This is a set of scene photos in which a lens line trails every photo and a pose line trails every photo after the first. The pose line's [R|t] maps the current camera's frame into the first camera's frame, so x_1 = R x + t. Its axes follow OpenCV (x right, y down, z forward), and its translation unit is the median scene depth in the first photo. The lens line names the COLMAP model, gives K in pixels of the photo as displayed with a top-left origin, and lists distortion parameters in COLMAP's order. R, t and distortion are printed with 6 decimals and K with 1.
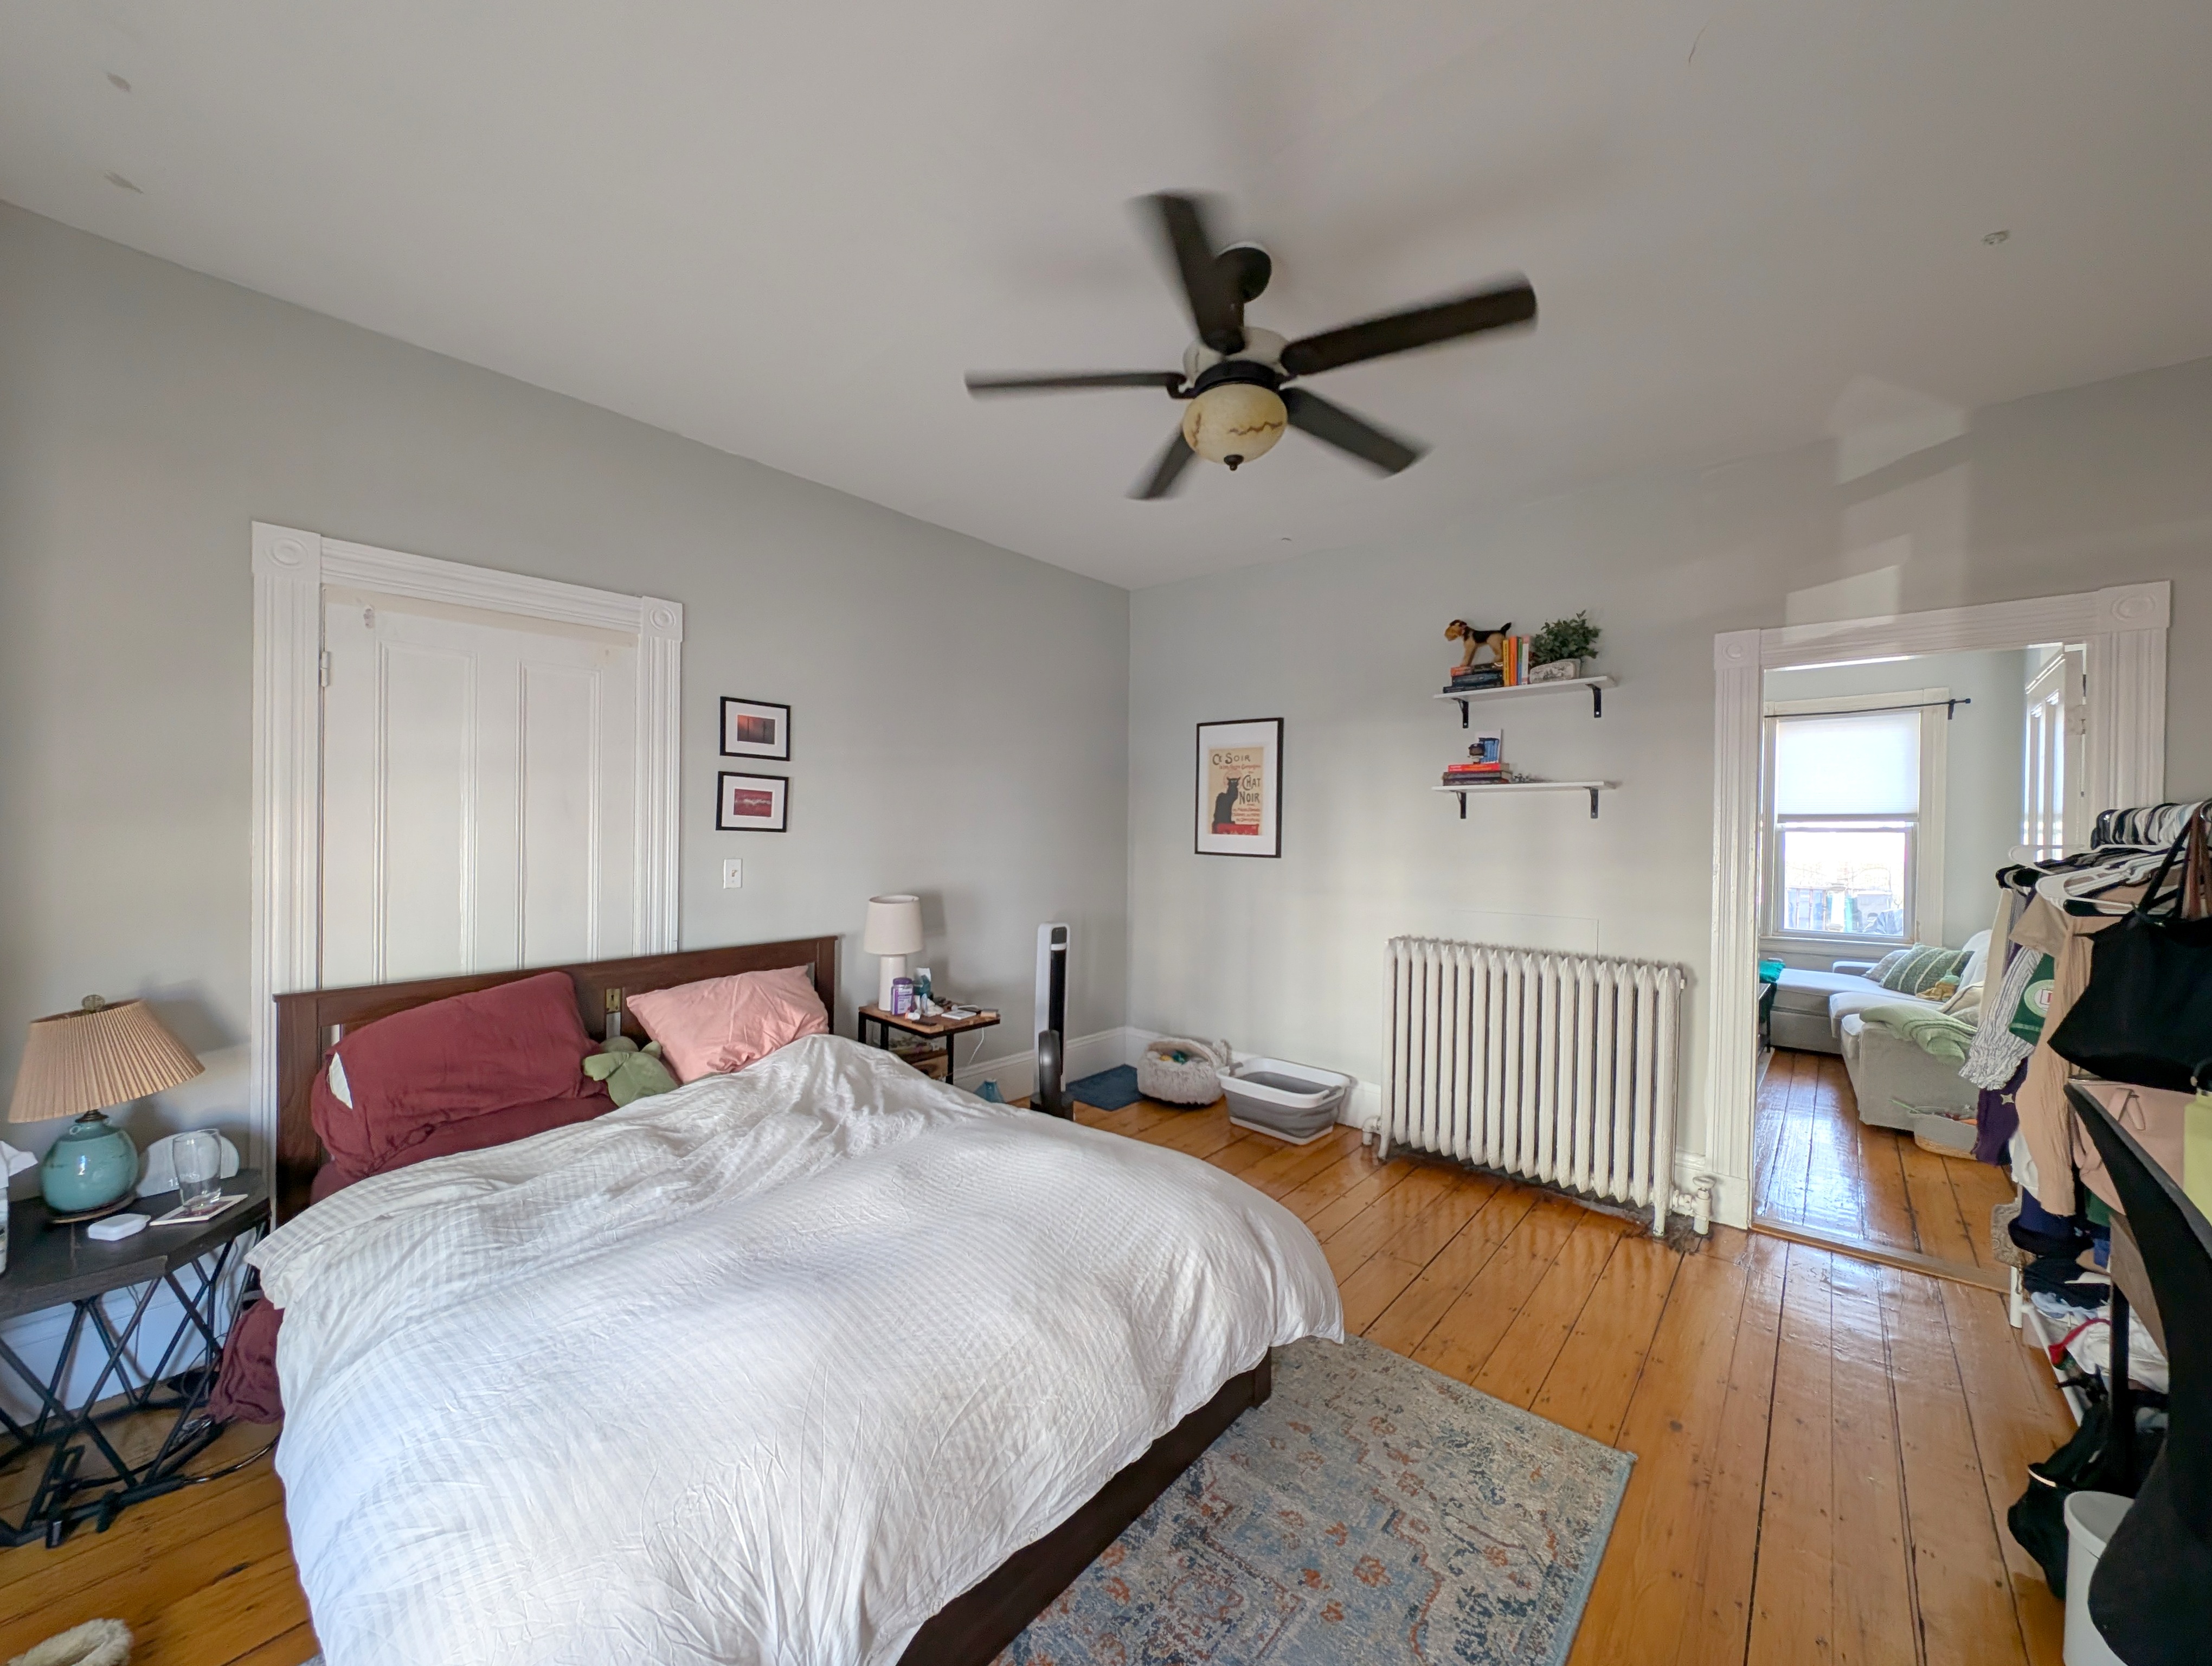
lens RADIAL K [[841.4, 0, 1102.3], [0, 841.4, 831.7], [0, 0, 1]] dist [0.000837, 0.000276]
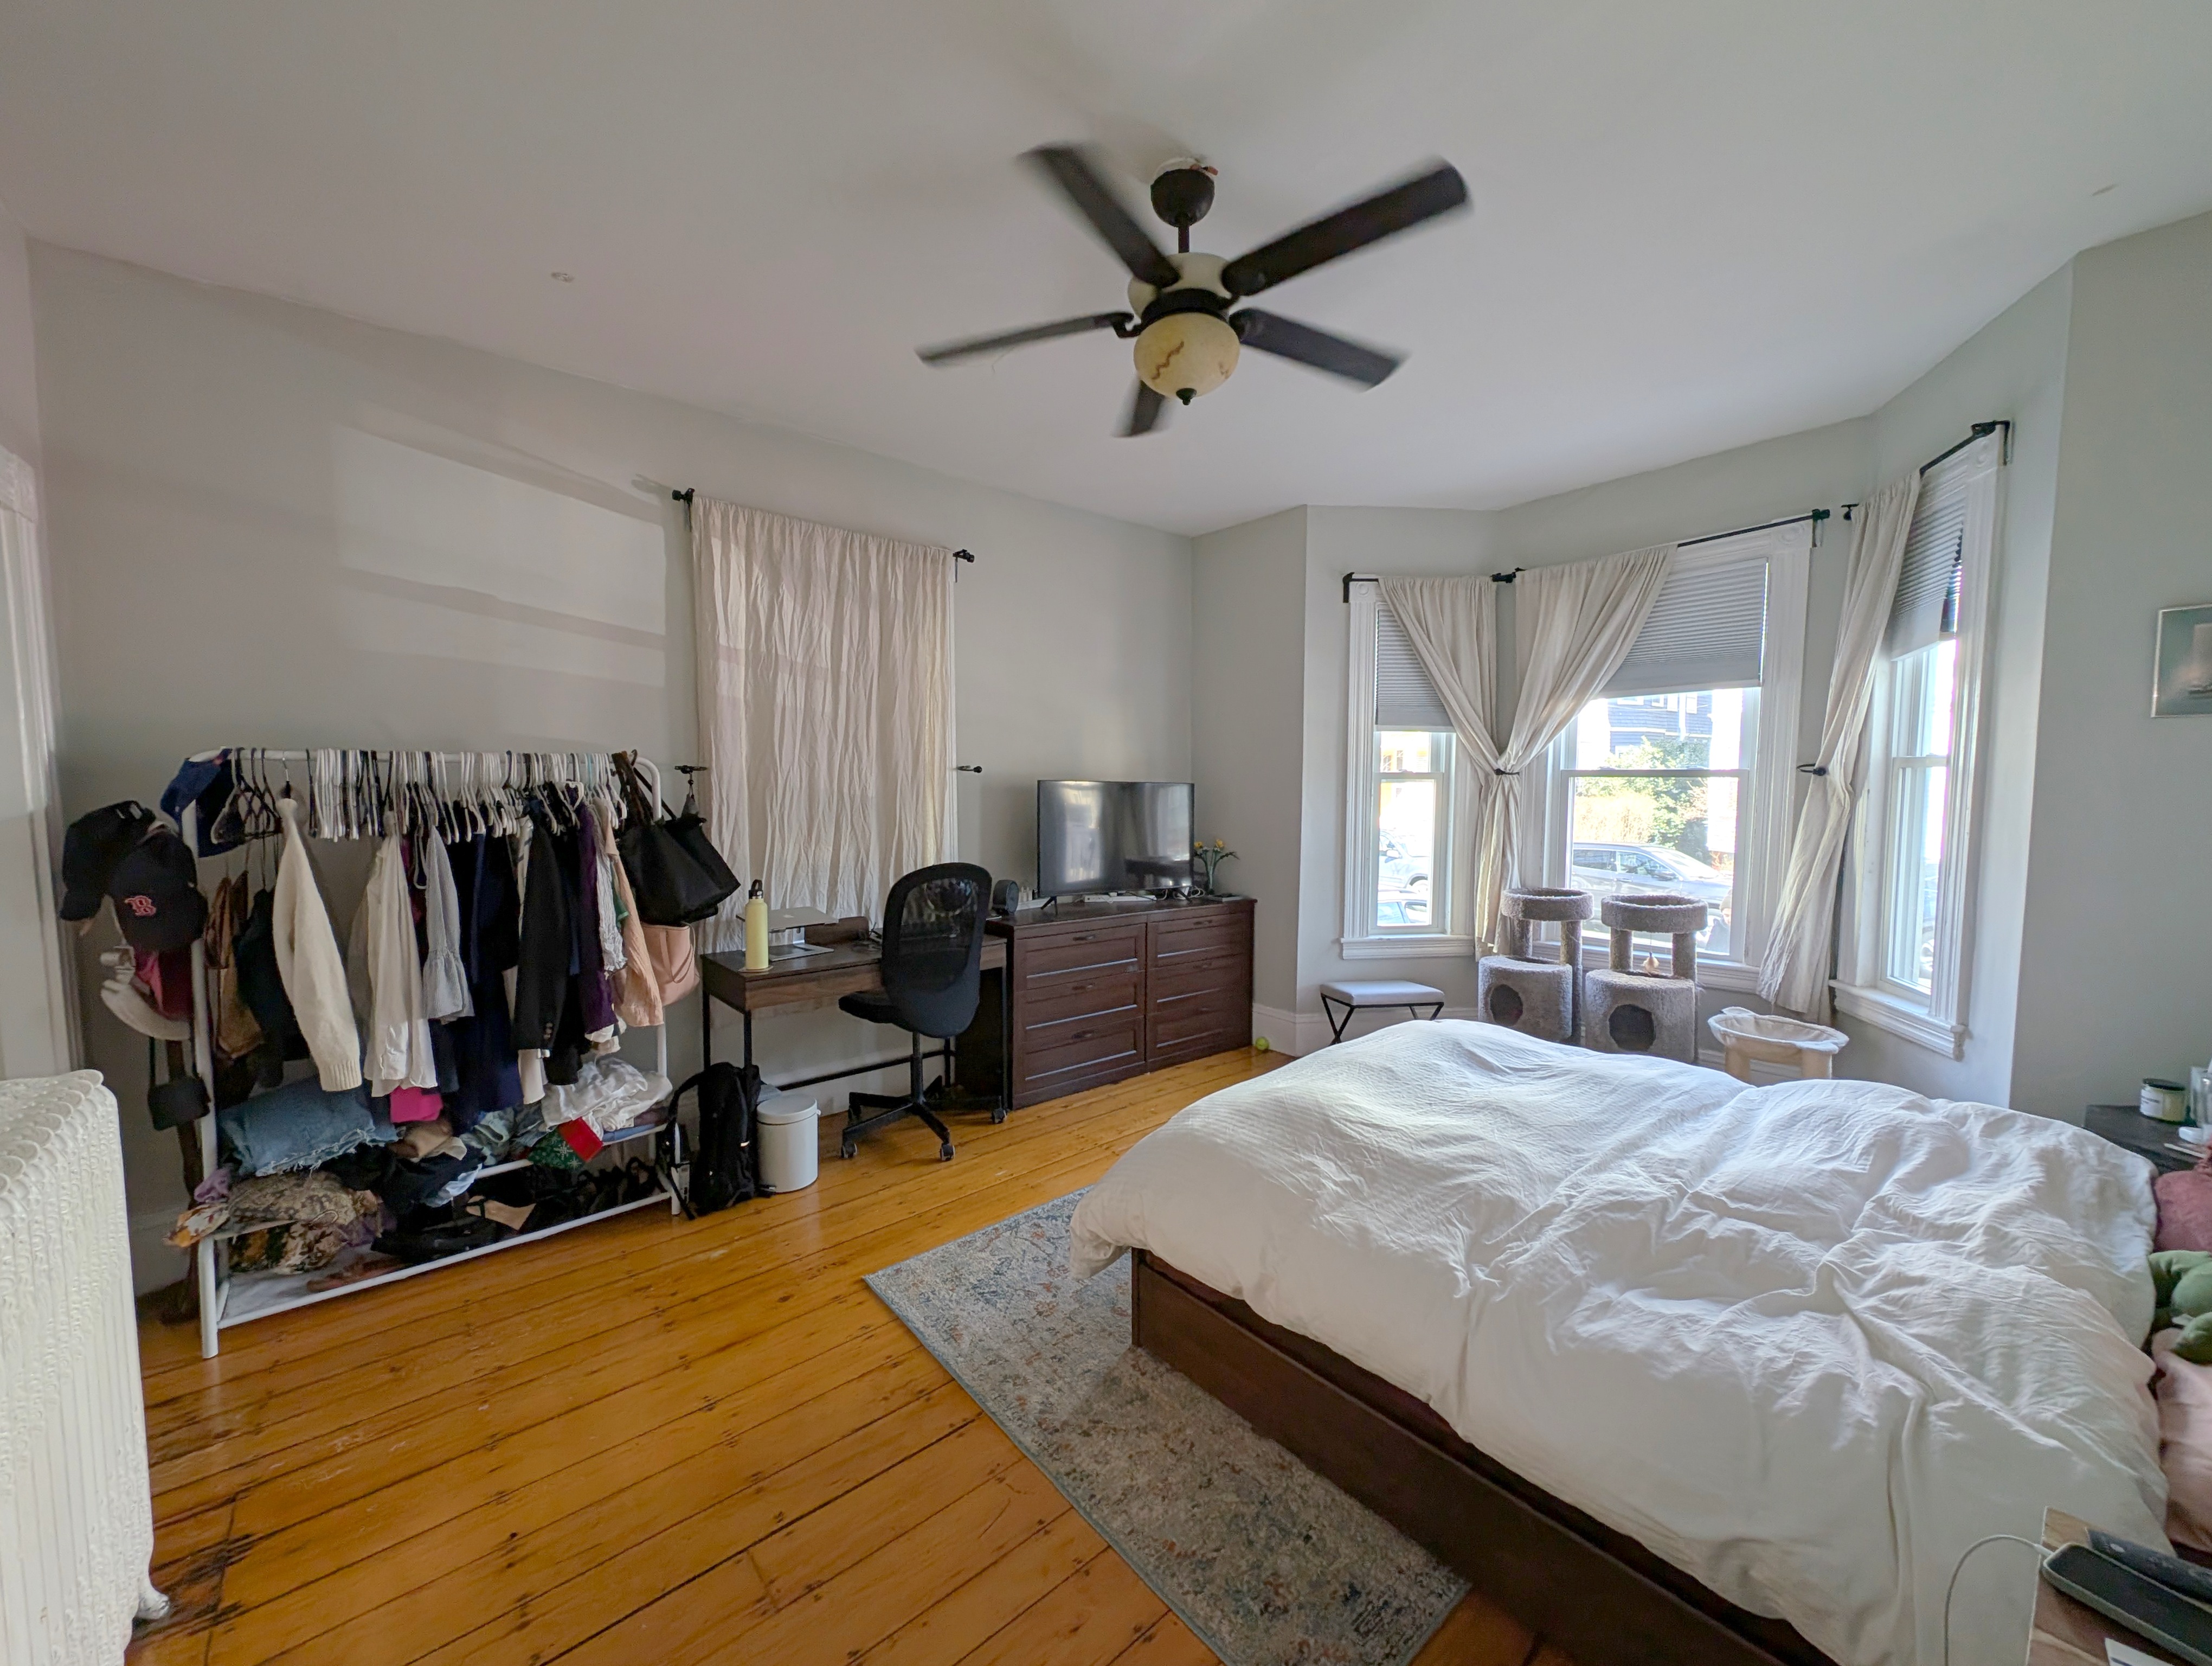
lens RADIAL K [[841.4, 0, 1102.3], [0, 841.4, 831.7], [0, 0, 1]] dist [0.000837, 0.000276]
pose [[-0.990411, -0.021017, 0.136542, 0.128064], [-0.011925, 0.997677, 0.067066, 0.016112], [-0.137634, 0.064795, -0.988361, 1.993993]]
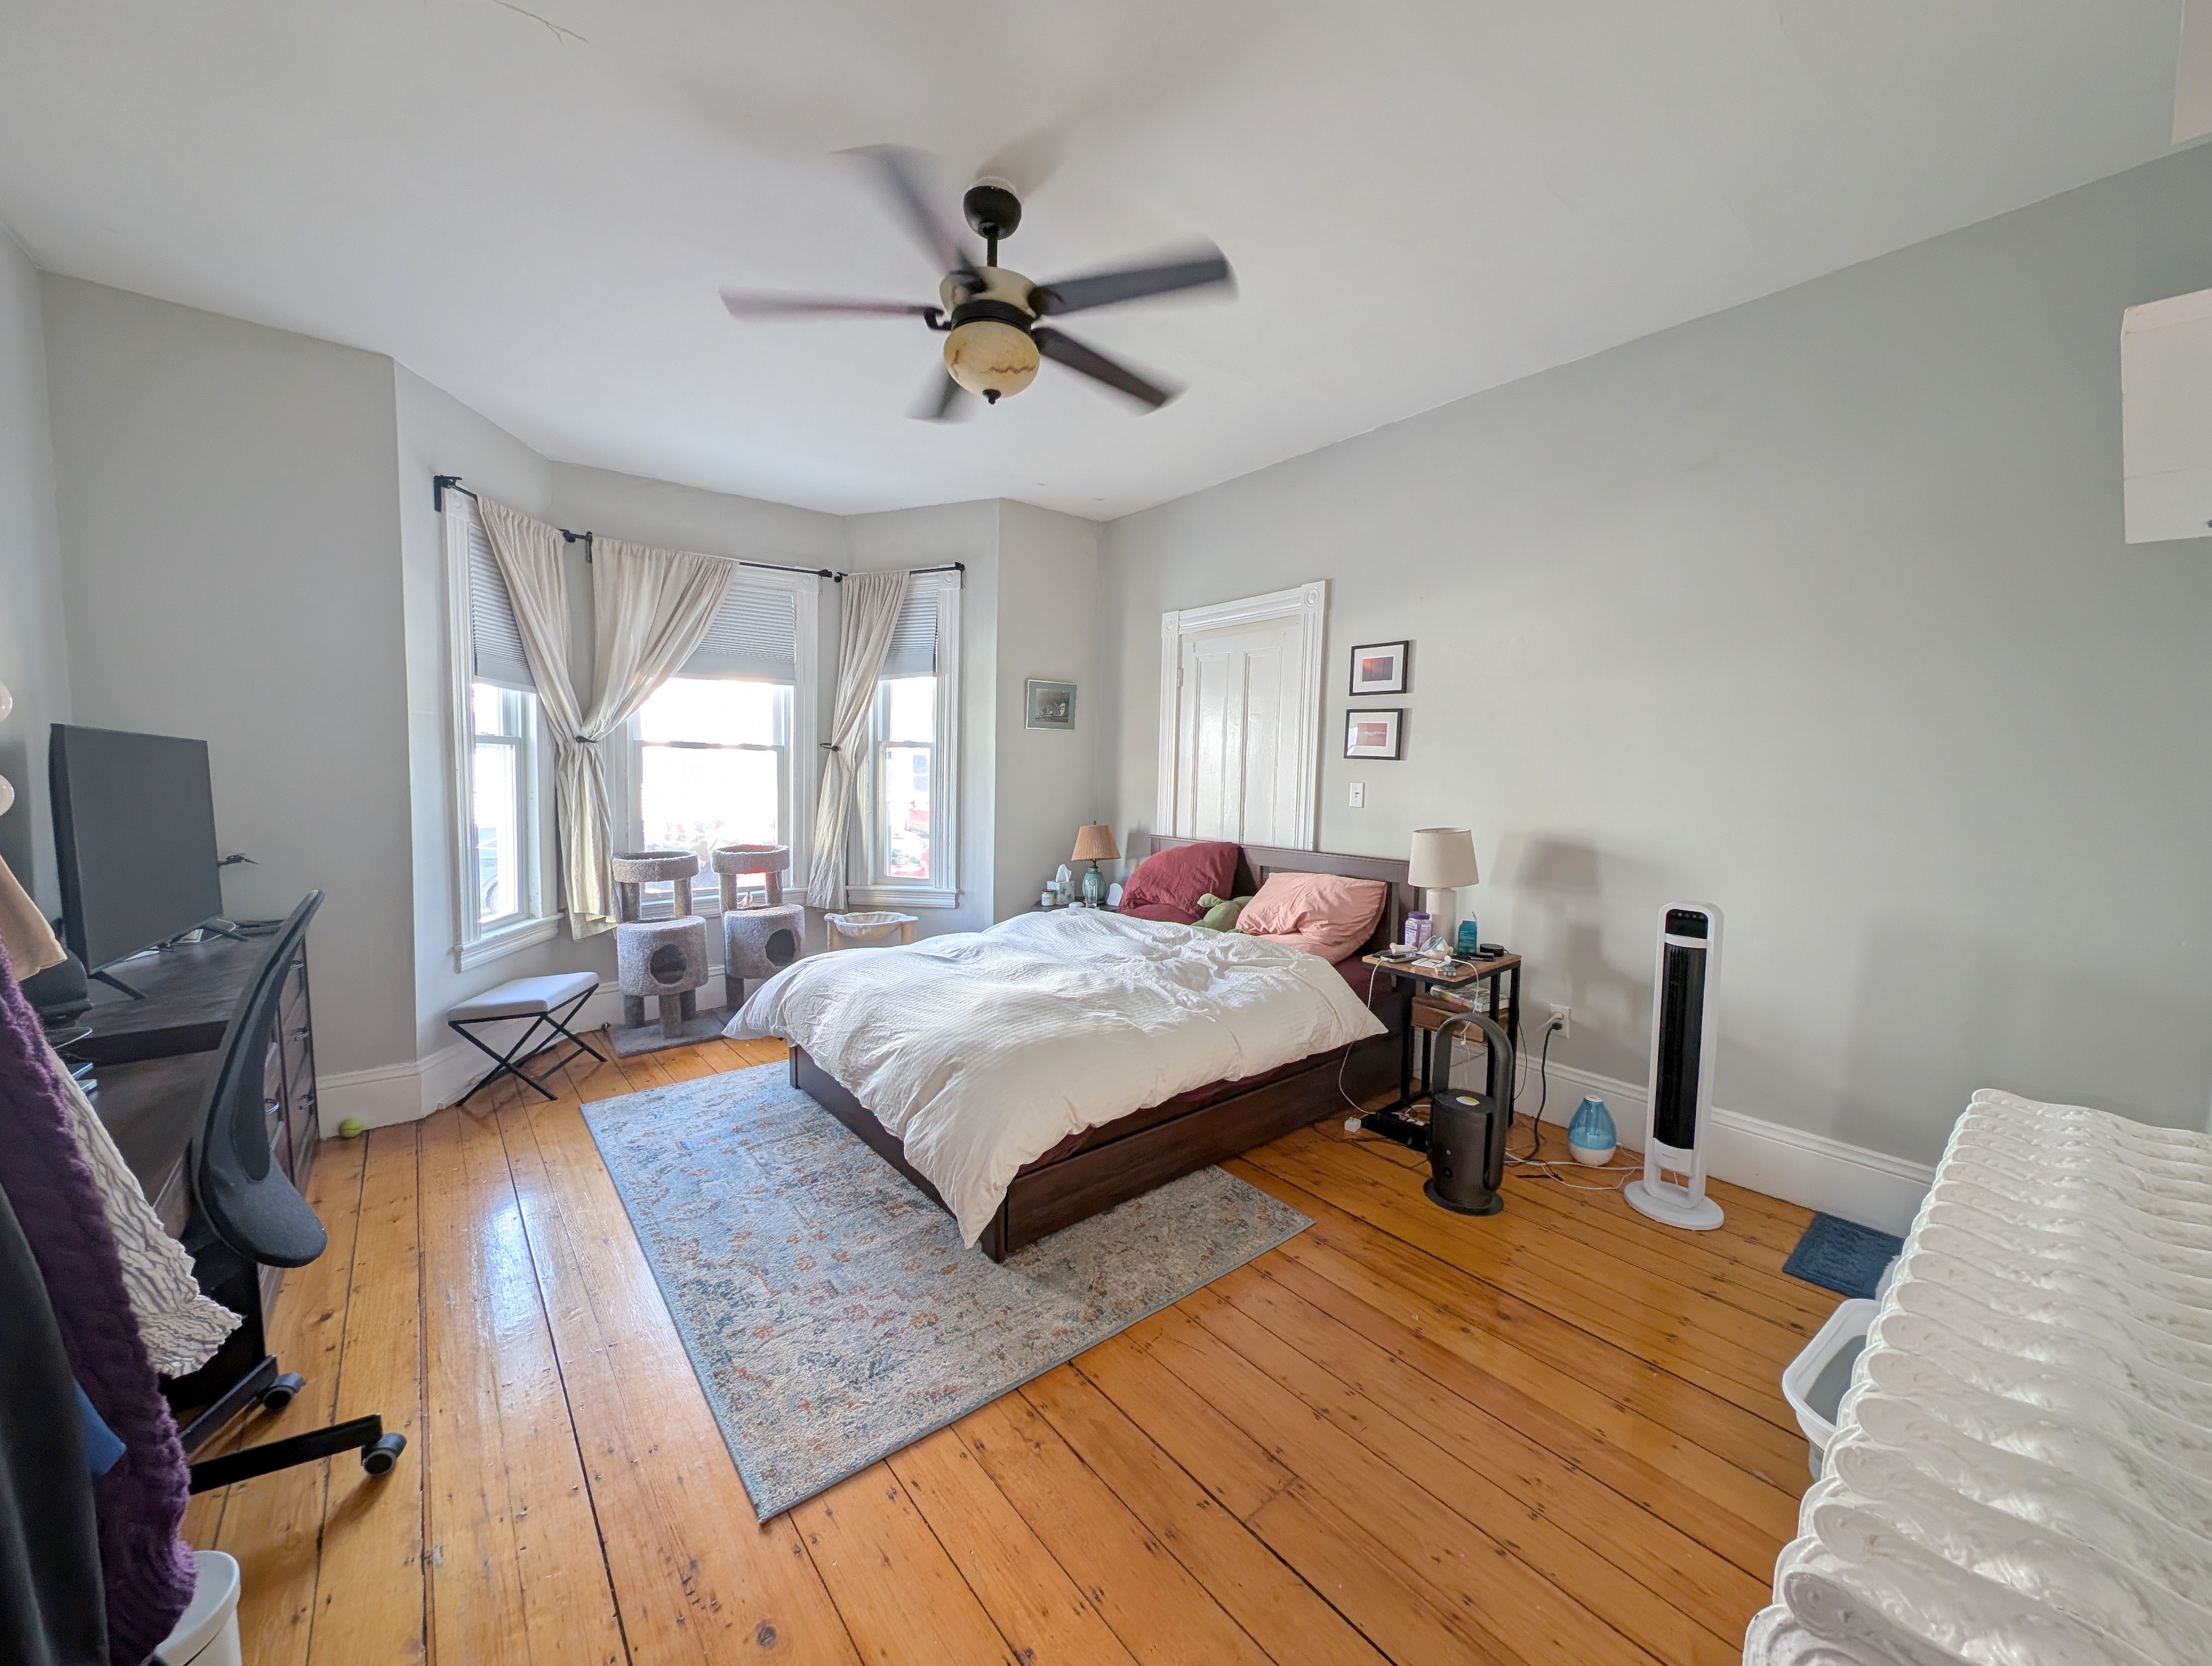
lens RADIAL K [[830.8, 0, 1087.0], [0, 830.8, 815.6], [0, 0, 1]] dist [0.031934, 0.000059]
pose [[-0.171249, 0.041796, -0.984341, 1.243620], [-0.027003, 0.998525, 0.047096, 0.053205], [0.984858, 0.034645, -0.169868, 1.321057]]
